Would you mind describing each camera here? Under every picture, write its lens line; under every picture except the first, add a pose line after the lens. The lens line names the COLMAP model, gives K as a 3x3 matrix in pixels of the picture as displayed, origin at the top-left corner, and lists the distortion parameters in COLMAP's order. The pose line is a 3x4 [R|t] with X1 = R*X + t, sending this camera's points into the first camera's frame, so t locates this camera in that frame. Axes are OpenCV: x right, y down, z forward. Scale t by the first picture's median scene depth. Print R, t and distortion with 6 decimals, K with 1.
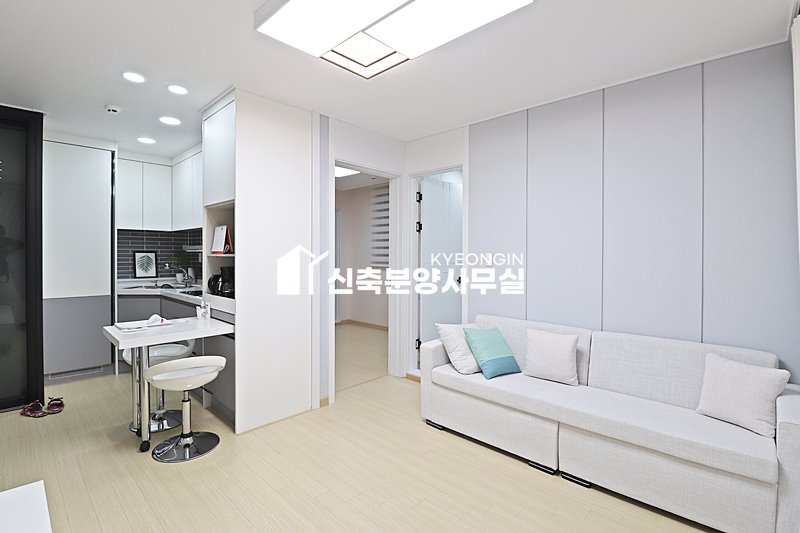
lens RADIAL K [[373.0, 0, 399.7], [0, 373.0, 256.5], [0, 0, 1]] dist [-0.001169, -0.001150]
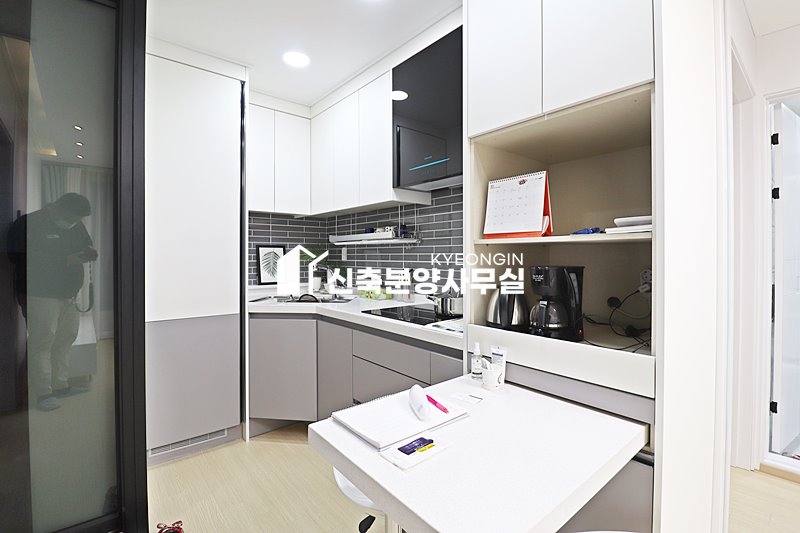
lens RADIAL K [[373.0, 0, 399.7], [0, 373.0, 256.5], [0, 0, 1]] dist [-0.001169, -0.001150]
pose [[0.993341, -0.002941, -0.115178, -0.441583], [0.002091, 0.999970, -0.007507, 0.014532], [0.115196, 0.007216, 0.993317, 0.416930]]
